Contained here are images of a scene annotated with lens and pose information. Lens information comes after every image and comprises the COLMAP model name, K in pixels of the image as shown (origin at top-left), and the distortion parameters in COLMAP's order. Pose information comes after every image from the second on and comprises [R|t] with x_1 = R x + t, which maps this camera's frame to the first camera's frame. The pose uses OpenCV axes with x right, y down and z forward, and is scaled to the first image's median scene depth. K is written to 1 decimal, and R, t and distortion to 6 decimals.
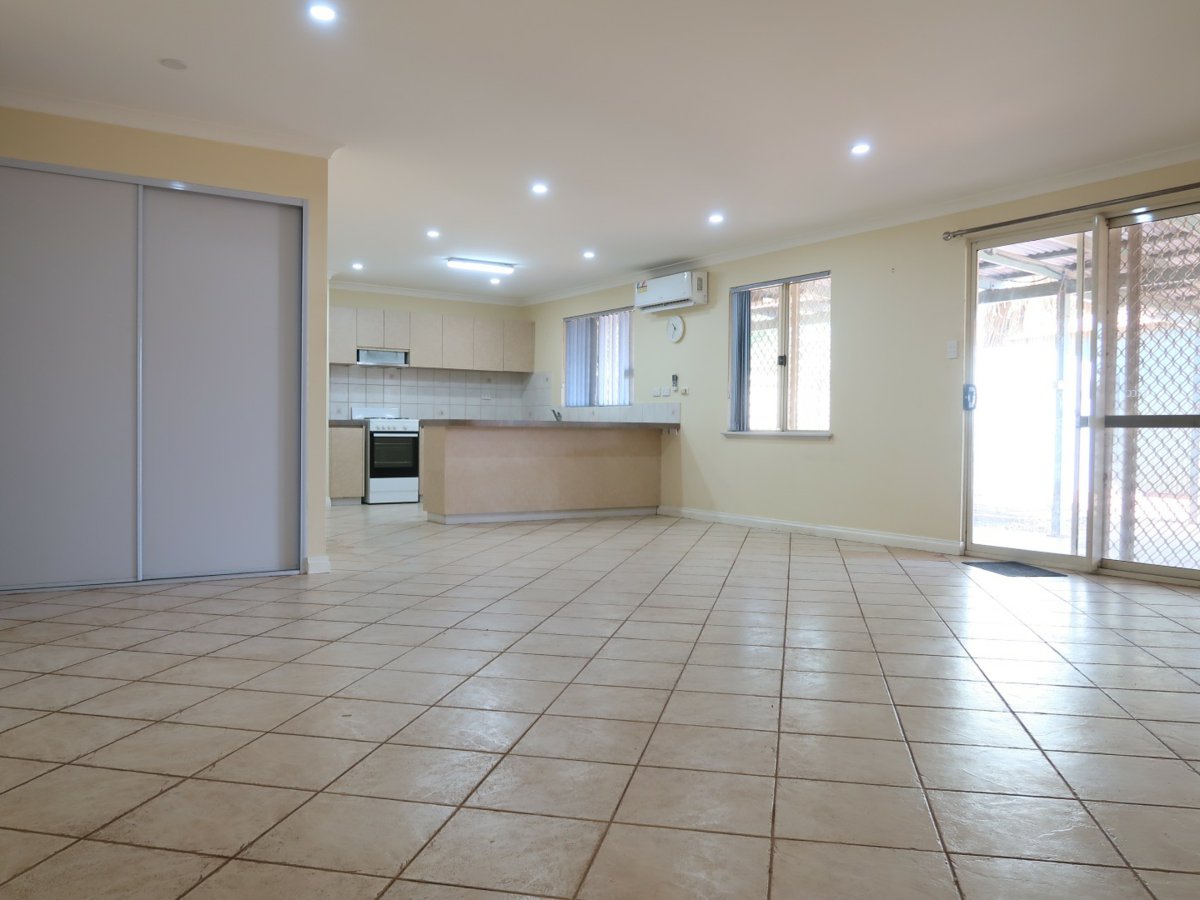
lens RADIAL K [[938.8, 0, 599.6], [0, 938.8, 450.0], [0, 0, 1]] dist [-0.015844, -0.003489]
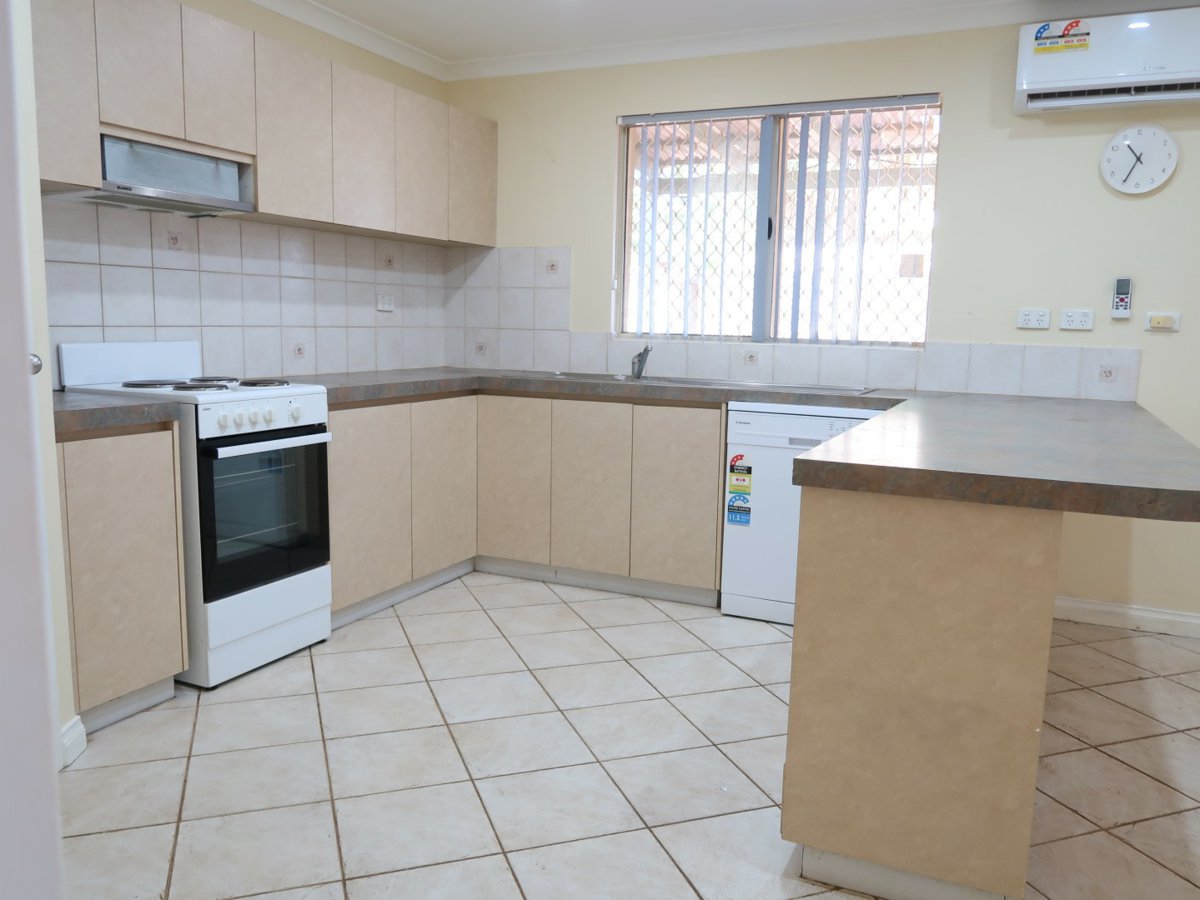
lens RADIAL K [[938.8, 0, 599.6], [0, 938.8, 449.4], [0, 0, 1]] dist [-0.015844, -0.003489]
pose [[0.842771, -0.064350, 0.534412, -0.284496], [-0.001950, 0.992457, 0.122581, -0.049643], [-0.538268, -0.104350, 0.836288, 0.685294]]
